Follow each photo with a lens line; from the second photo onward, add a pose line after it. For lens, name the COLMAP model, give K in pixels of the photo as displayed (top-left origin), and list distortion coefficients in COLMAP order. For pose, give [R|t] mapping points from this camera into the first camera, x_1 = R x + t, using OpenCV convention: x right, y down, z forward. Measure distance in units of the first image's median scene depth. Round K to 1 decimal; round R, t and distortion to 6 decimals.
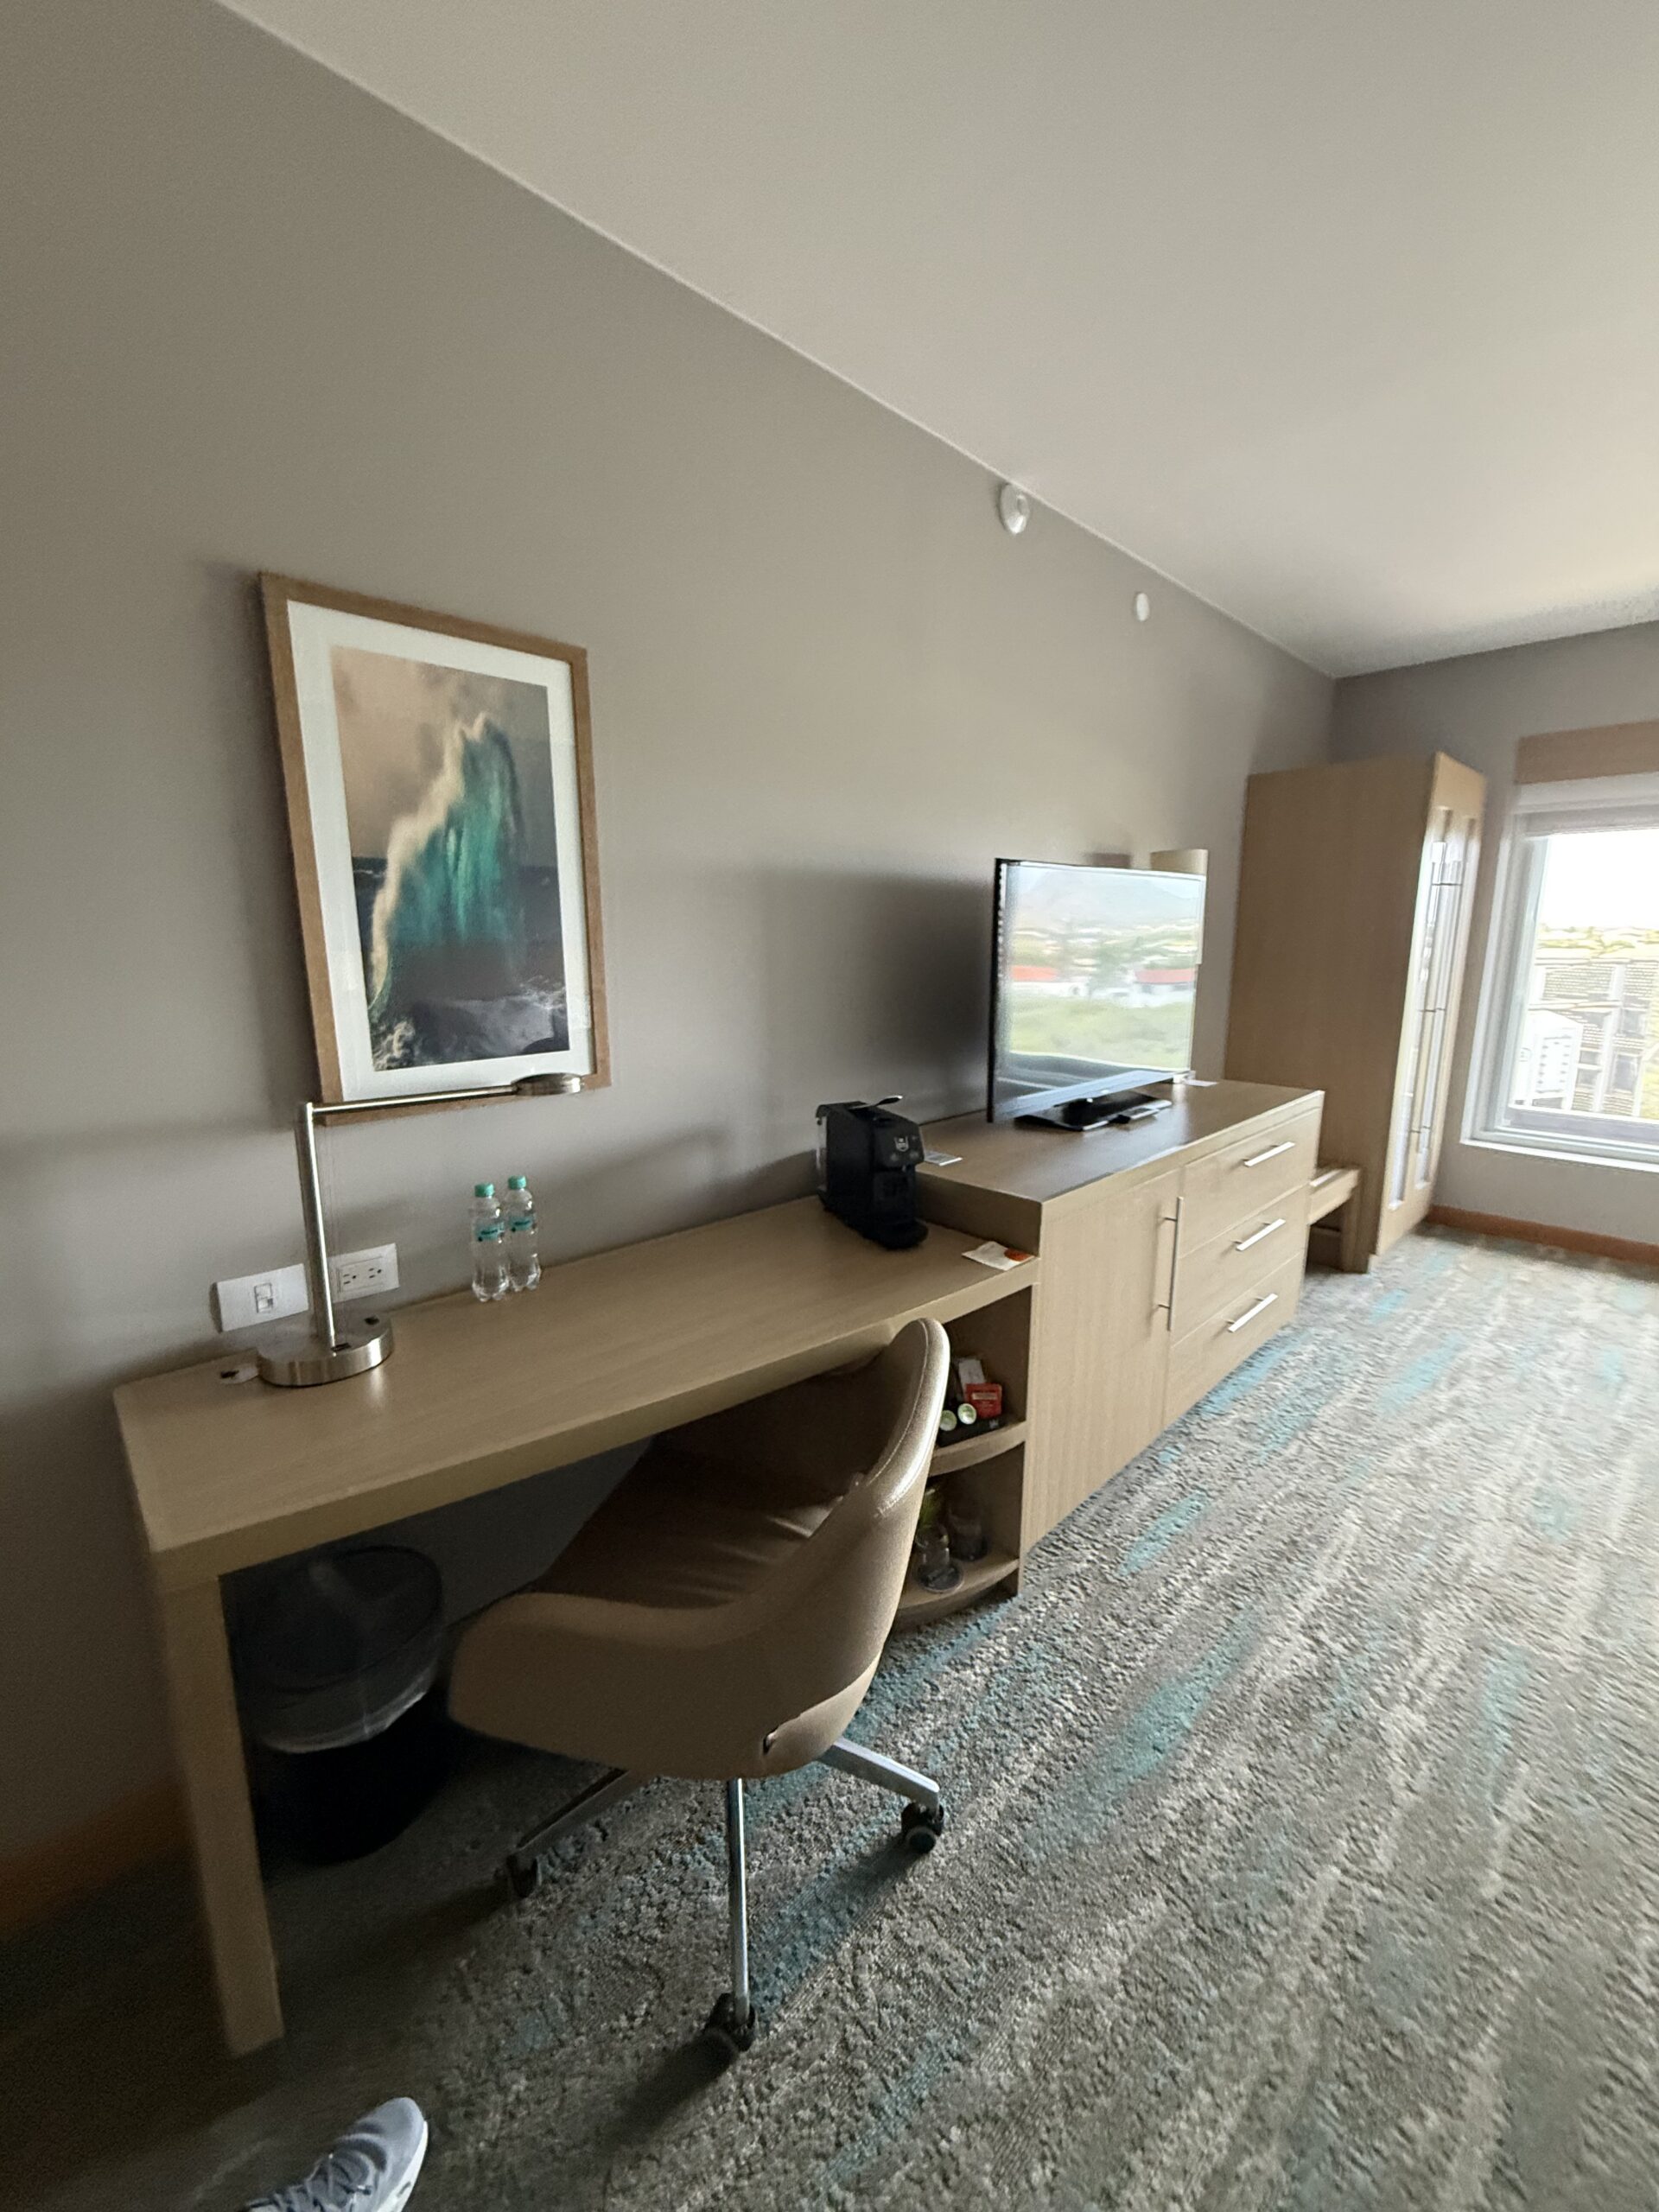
lens RADIAL K [[879.6, 0, 826.3], [0, 879.6, 1095.2], [0, 0, 1]] dist [-0.003923, -0.000247]
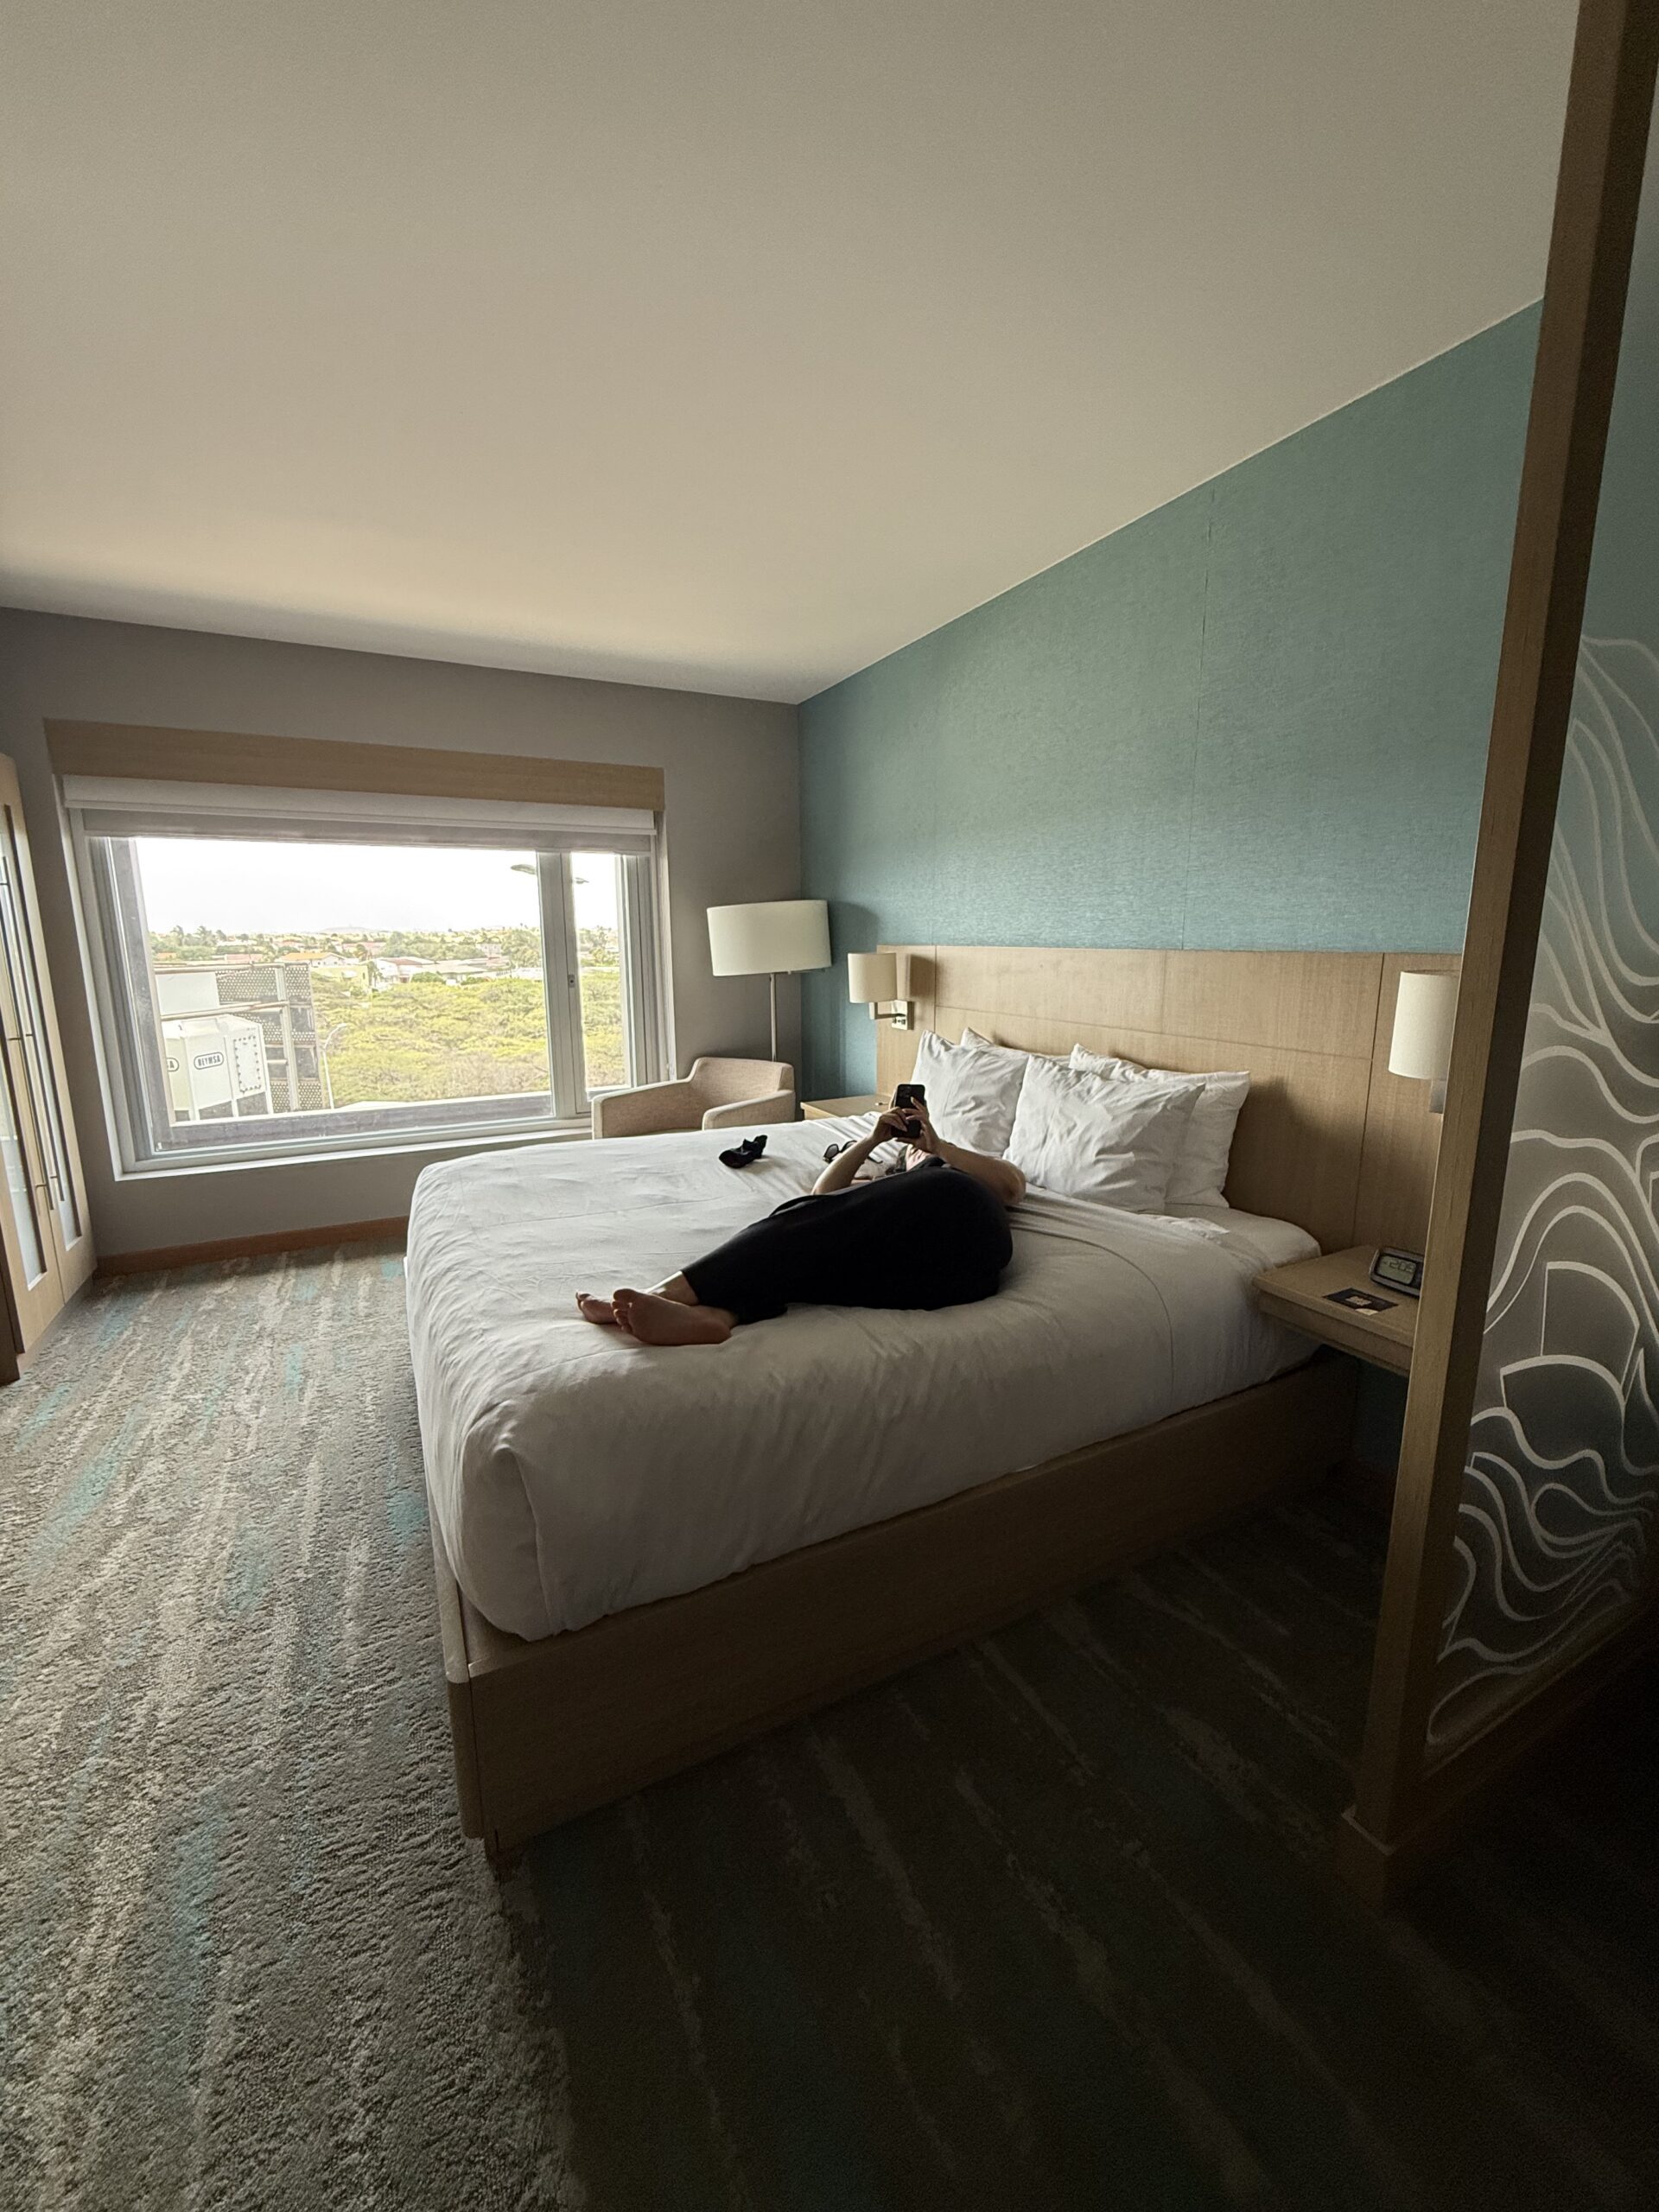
lens RADIAL K [[879.6, 0, 826.9], [0, 879.6, 1099.0], [0, 0, 1]] dist [-0.003923, -0.000247]
pose [[0.292201, -0.174582, 0.940287, 0.154430], [0.178643, 0.975855, 0.125671, -0.011731], [-0.939524, 0.131255, 0.316334, 0.048781]]
